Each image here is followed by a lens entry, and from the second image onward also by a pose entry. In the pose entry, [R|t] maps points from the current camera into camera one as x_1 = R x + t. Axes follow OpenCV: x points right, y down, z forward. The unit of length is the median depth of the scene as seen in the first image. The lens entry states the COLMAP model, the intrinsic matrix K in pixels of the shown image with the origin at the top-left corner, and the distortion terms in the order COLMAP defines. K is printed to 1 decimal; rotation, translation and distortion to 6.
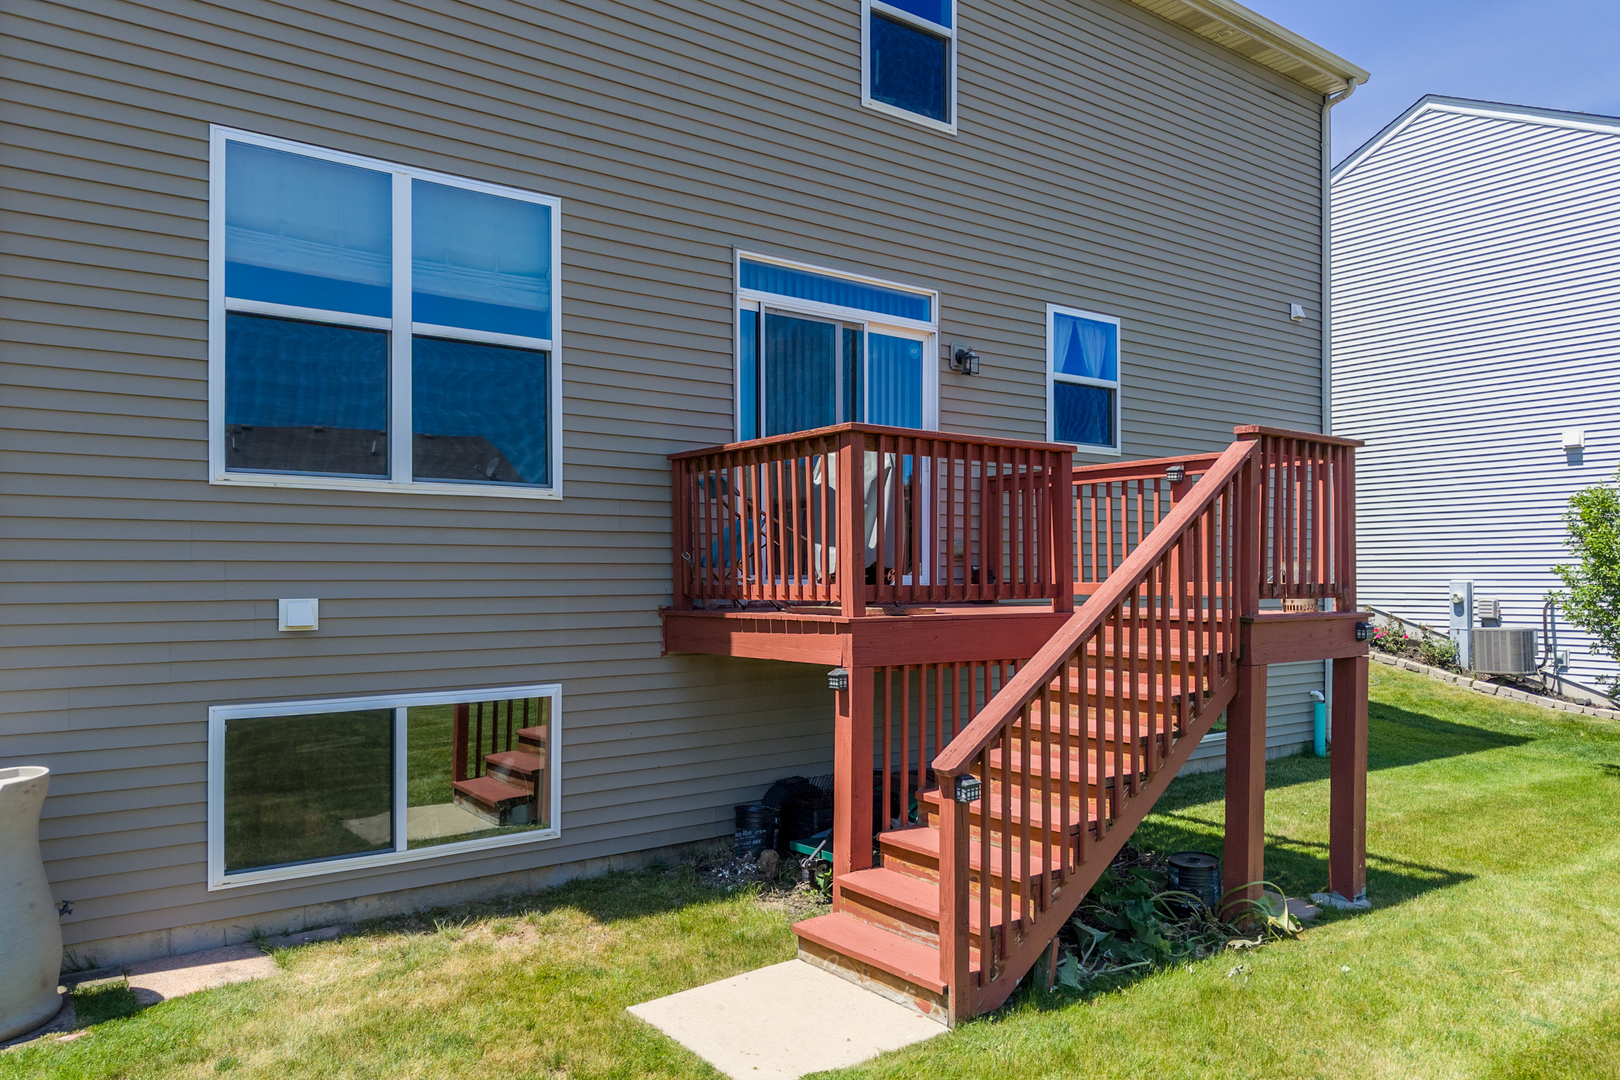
lens RADIAL K [[1086.5, 0, 766.4], [0, 1086.5, 557.6], [0, 0, 1]] dist [0.034198, -0.000676]
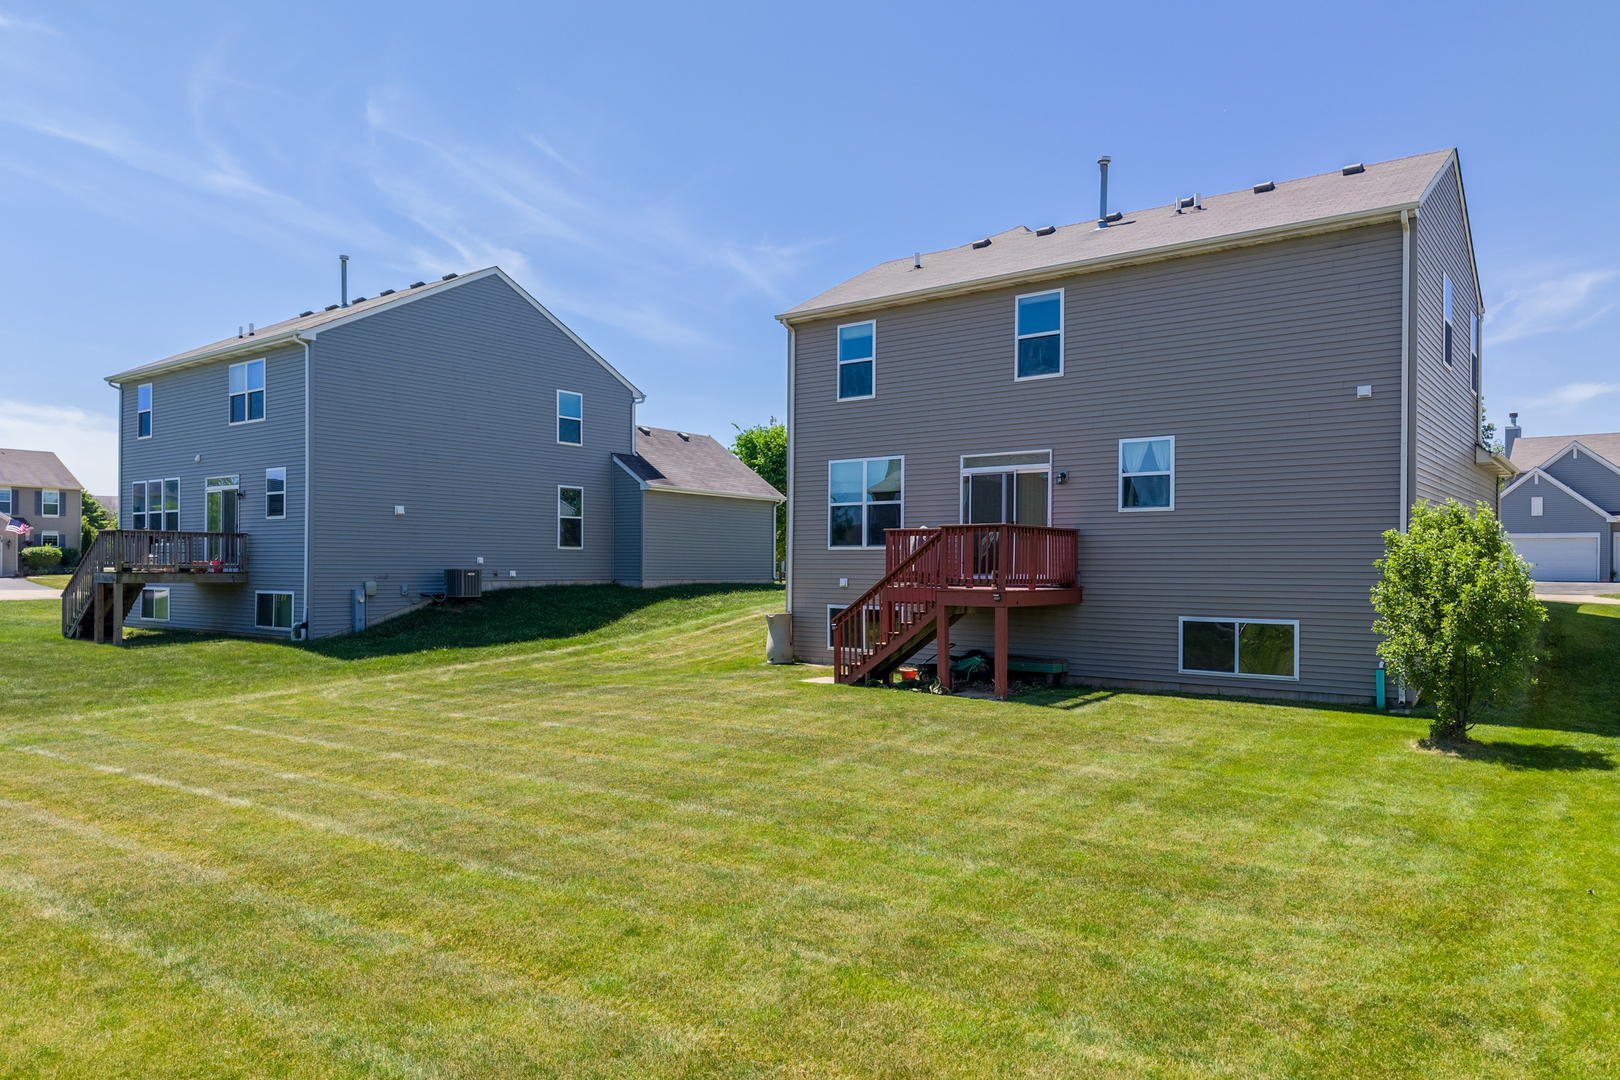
lens RADIAL K [[1086.5, 0, 766.4], [0, 1086.5, 557.6], [0, 0, 1]] dist [0.034198, -0.000676]
pose [[0.235568, 0.002025, -0.971856, 3.030814], [0.024538, 0.999667, 0.008031, -0.069483], [0.971548, -0.025739, 0.235440, -0.161792]]
